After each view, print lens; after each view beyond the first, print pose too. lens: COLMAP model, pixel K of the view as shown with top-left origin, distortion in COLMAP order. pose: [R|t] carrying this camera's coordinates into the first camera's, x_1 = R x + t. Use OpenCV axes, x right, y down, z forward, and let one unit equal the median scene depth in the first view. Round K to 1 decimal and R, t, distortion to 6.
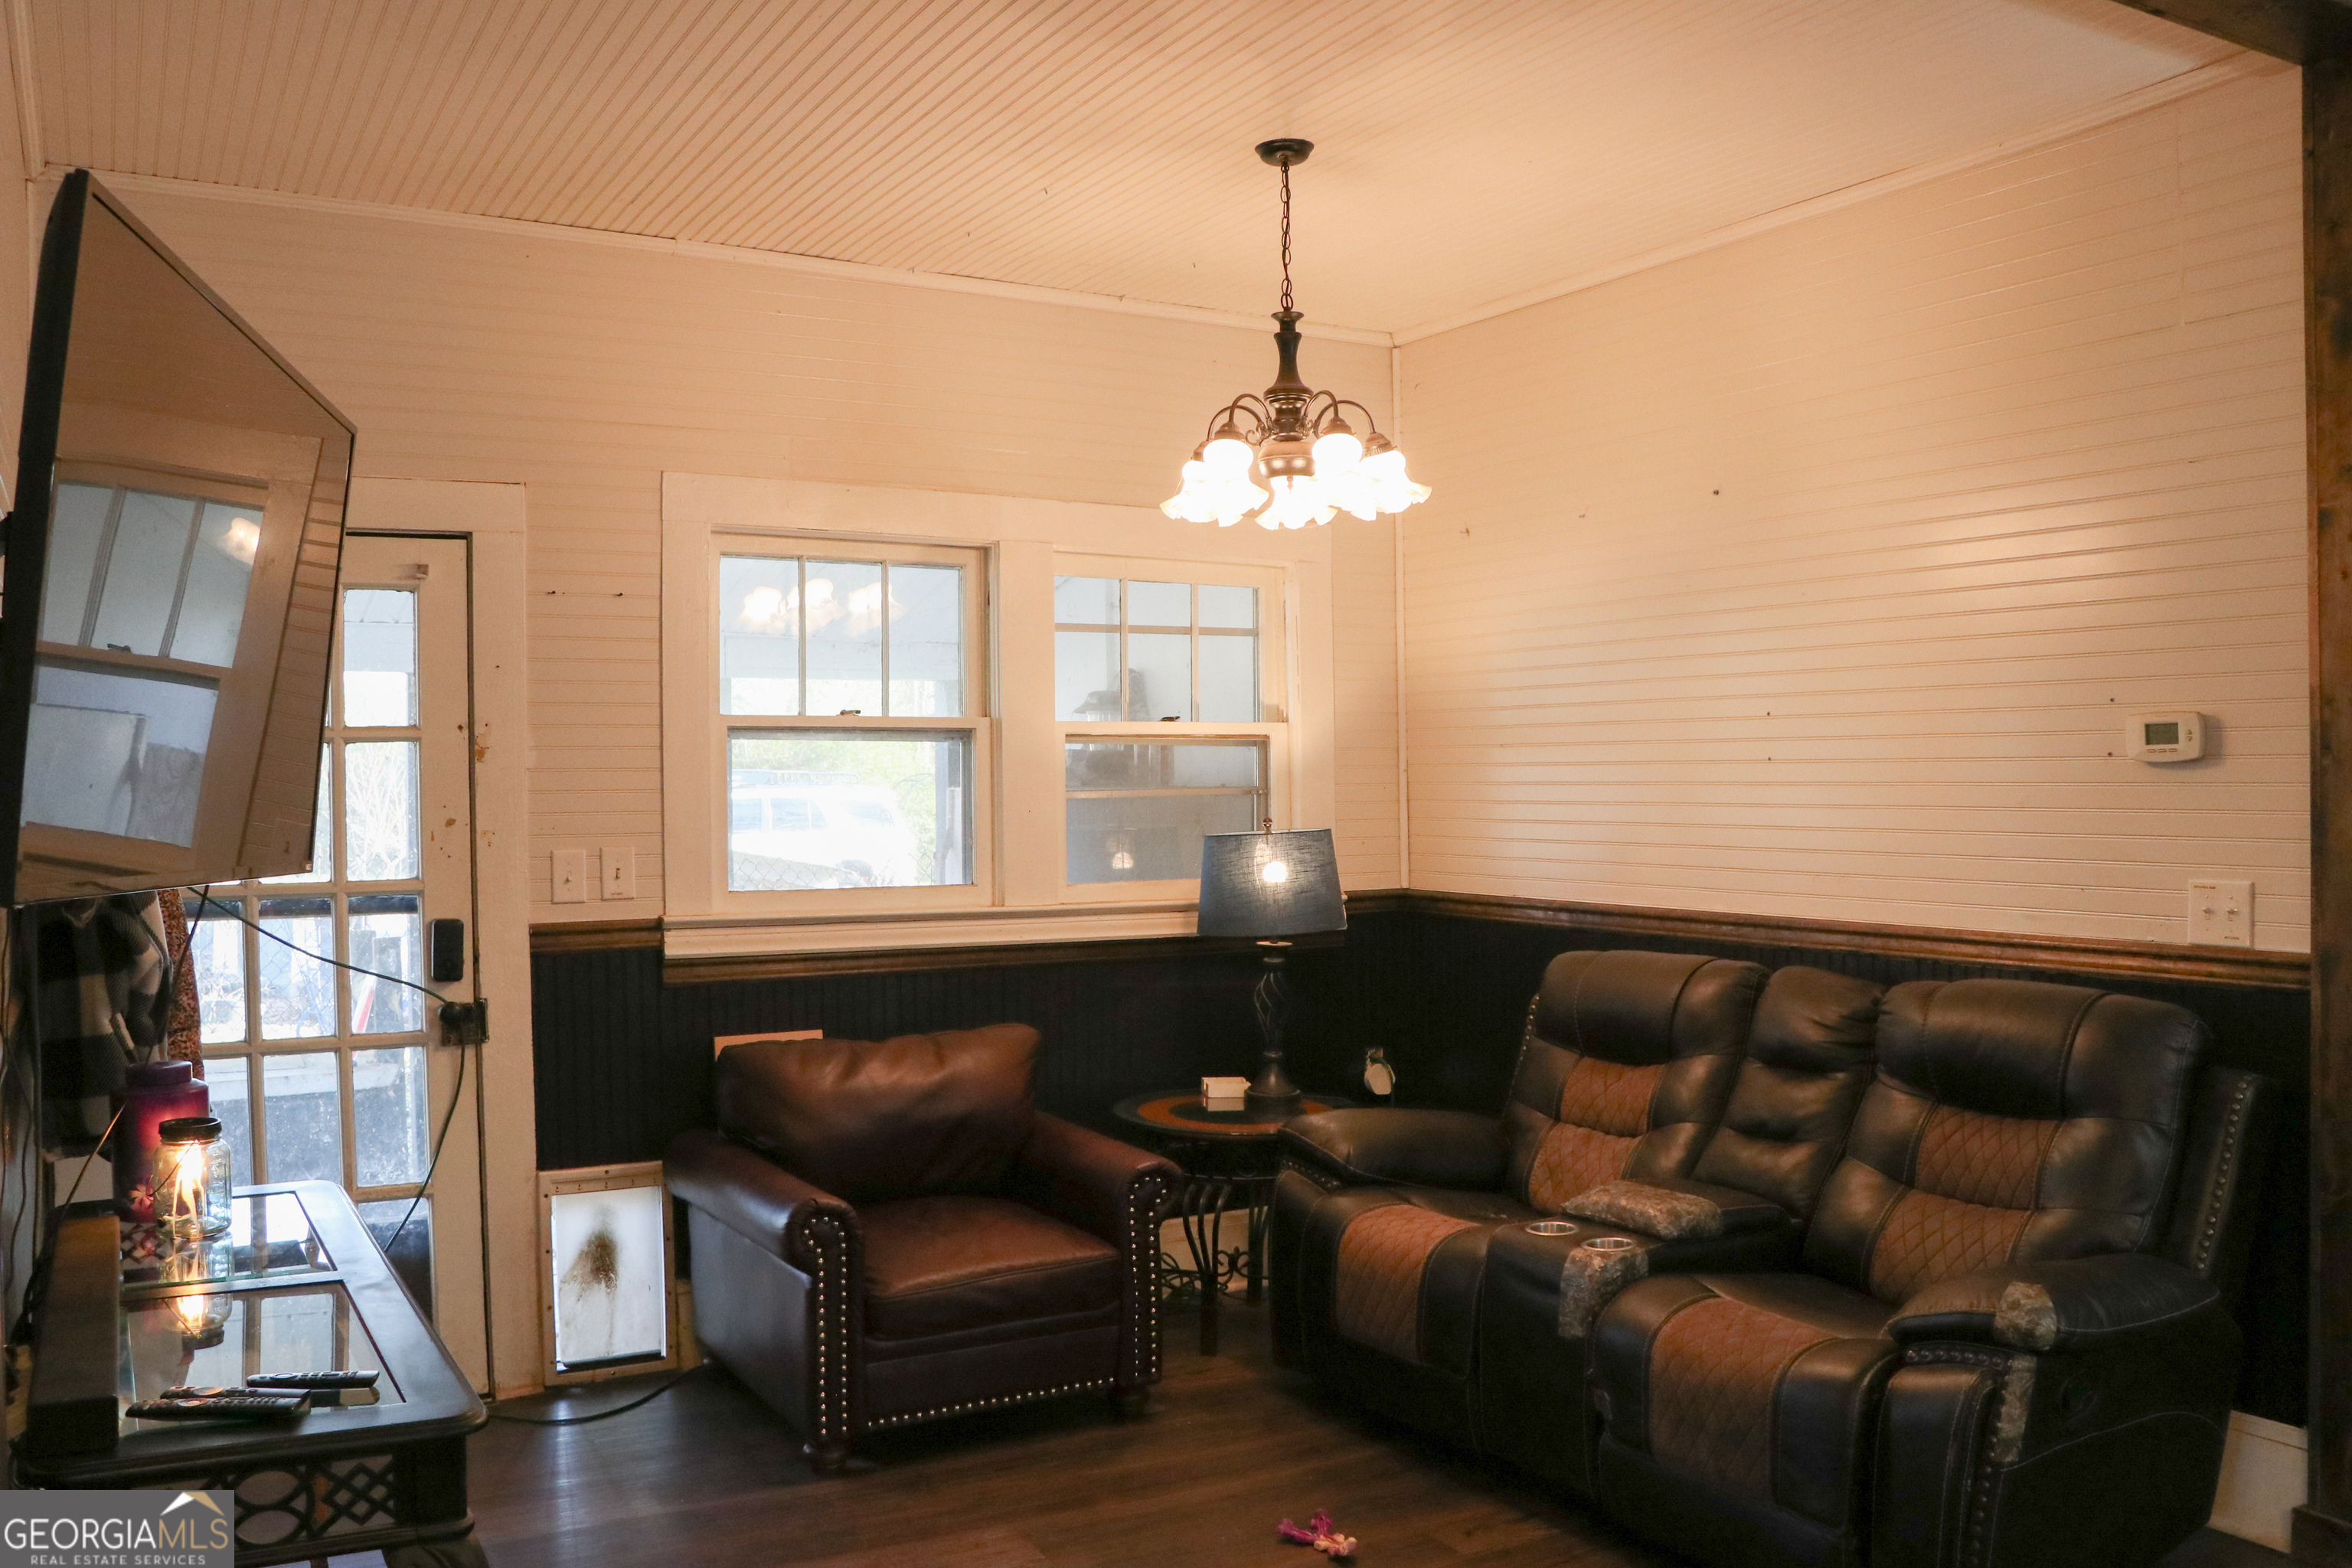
lens RADIAL K [[1933.3, 0, 1176.7], [0, 1933.3, 776.9], [0, 0, 1]] dist [-0.170423, 0.123929]
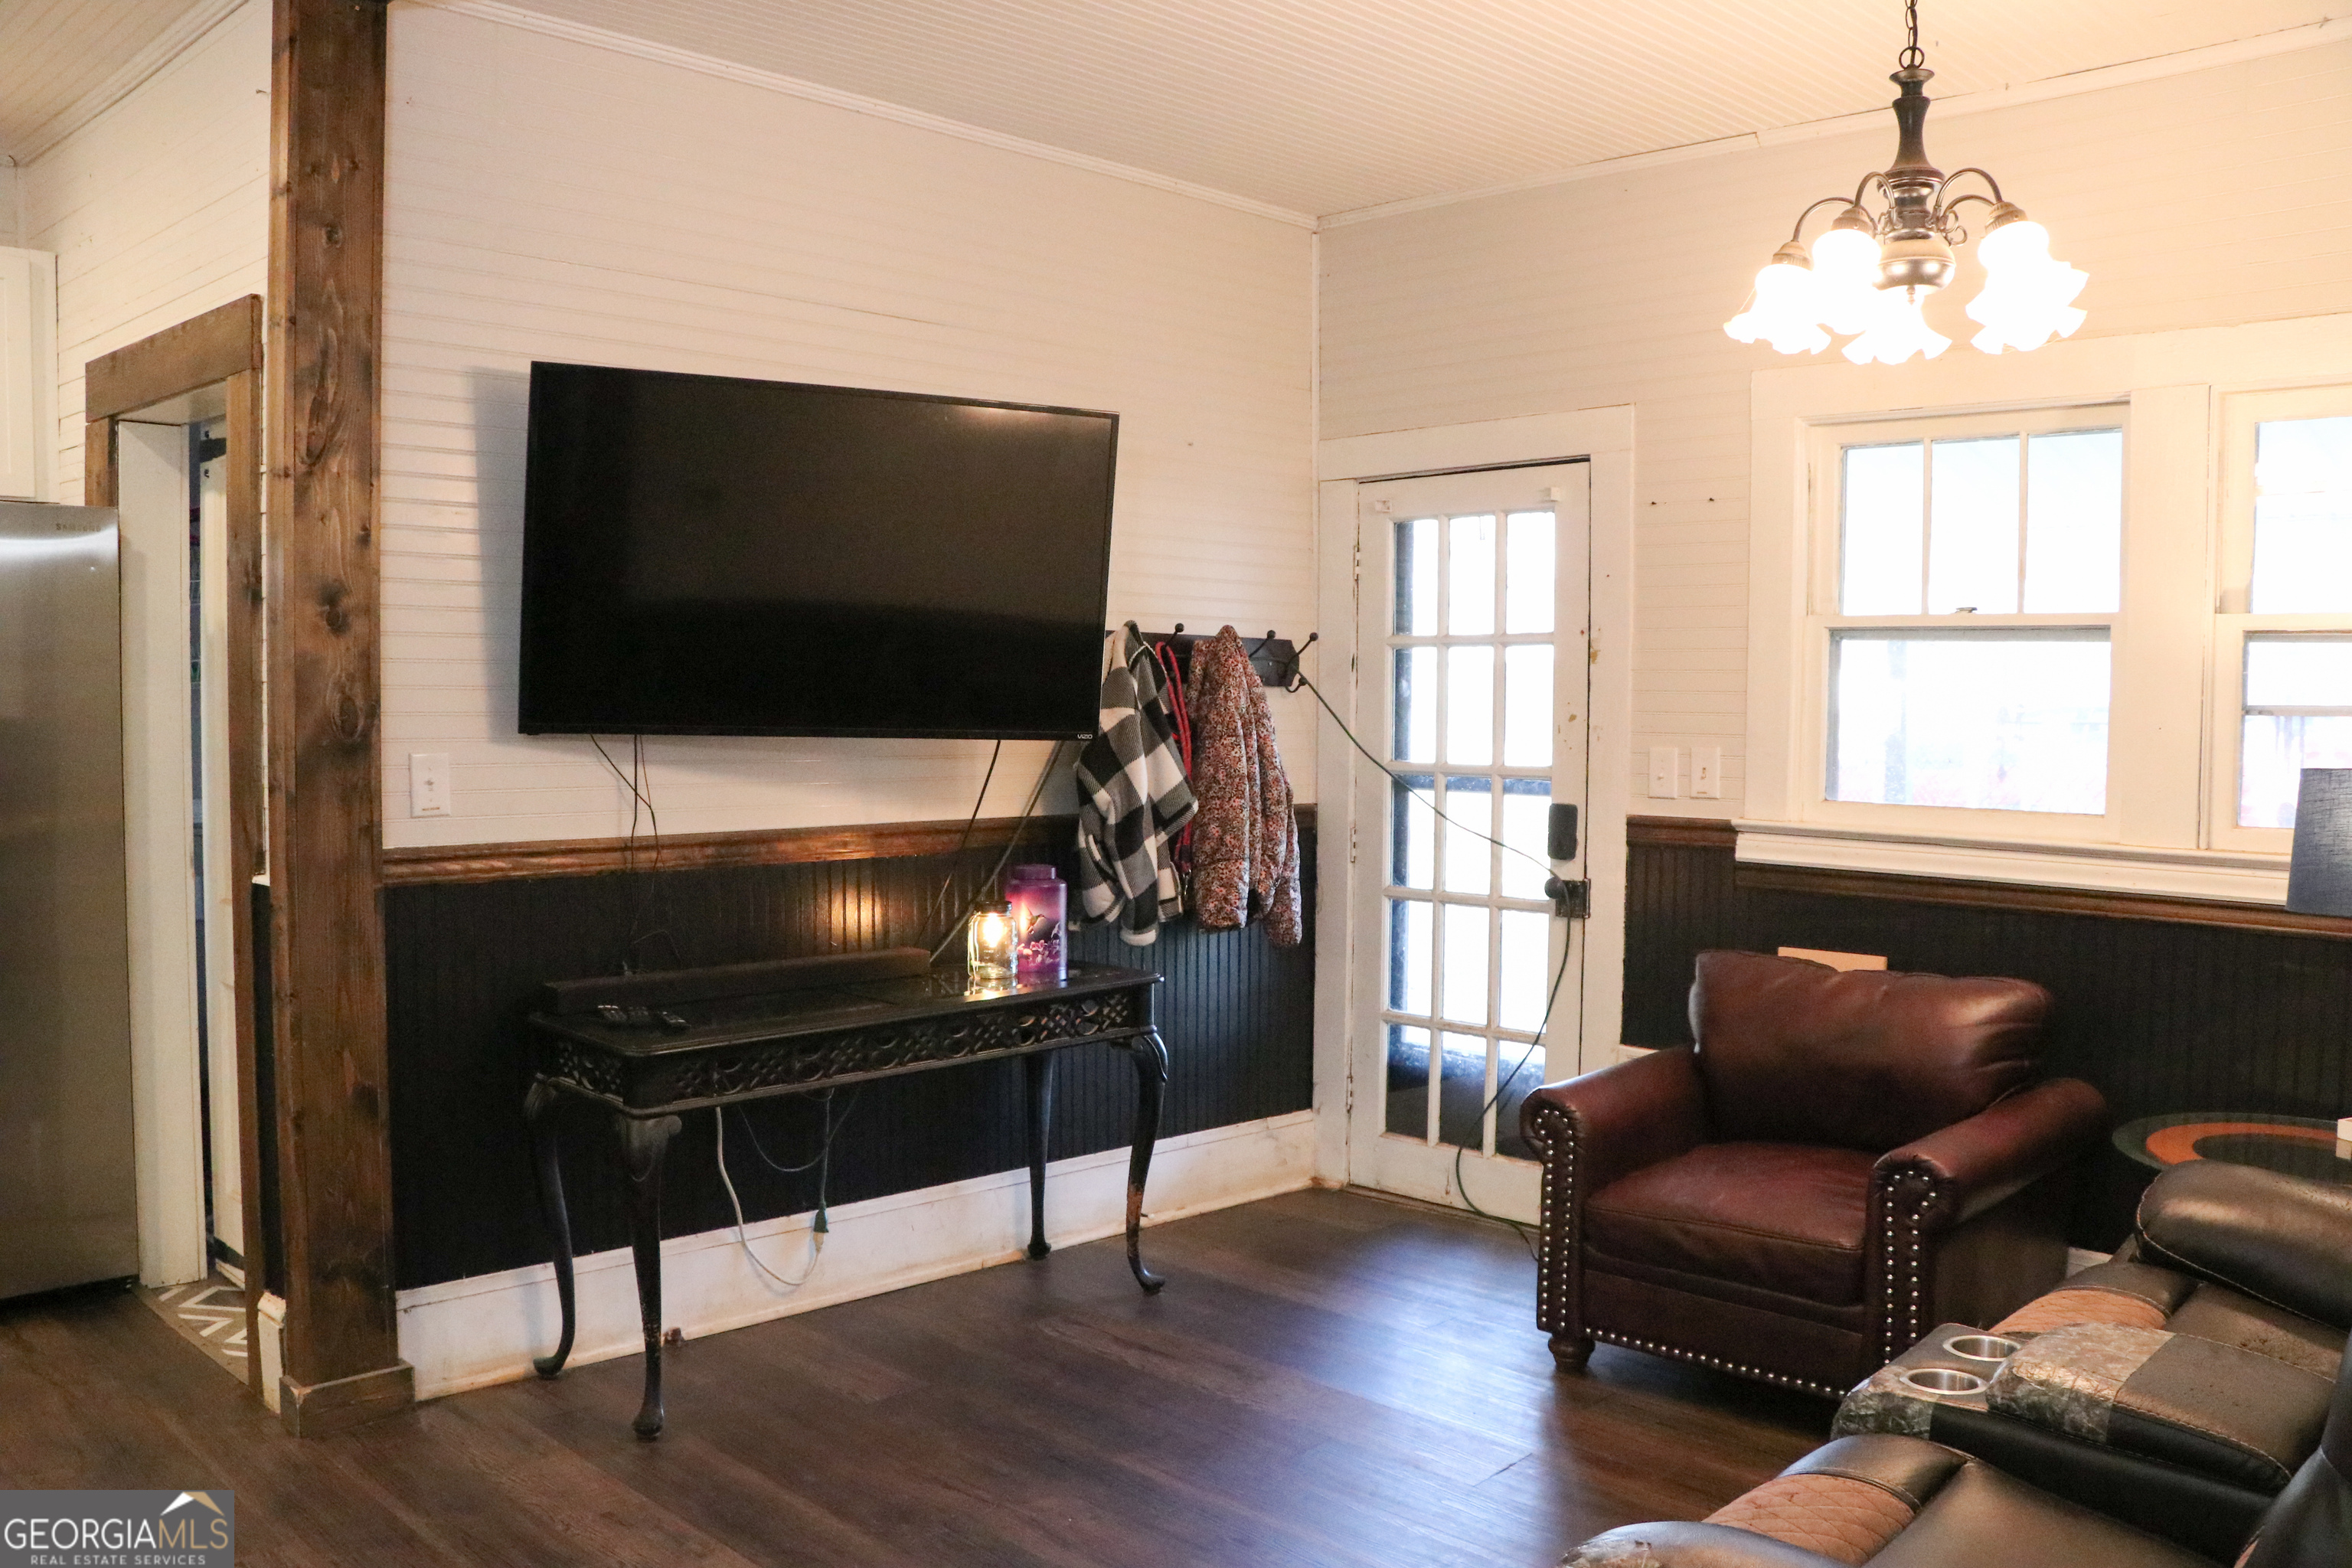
lens RADIAL K [[1933.3, 0, 1176.1], [0, 1933.3, 795.6], [0, 0, 1]] dist [-0.170423, 0.123929]
pose [[0.272207, 0.062784, -0.960188, 0.638016], [-0.011164, 0.998008, 0.062092, 0.002390], [0.962174, -0.006182, 0.272365, 0.465686]]
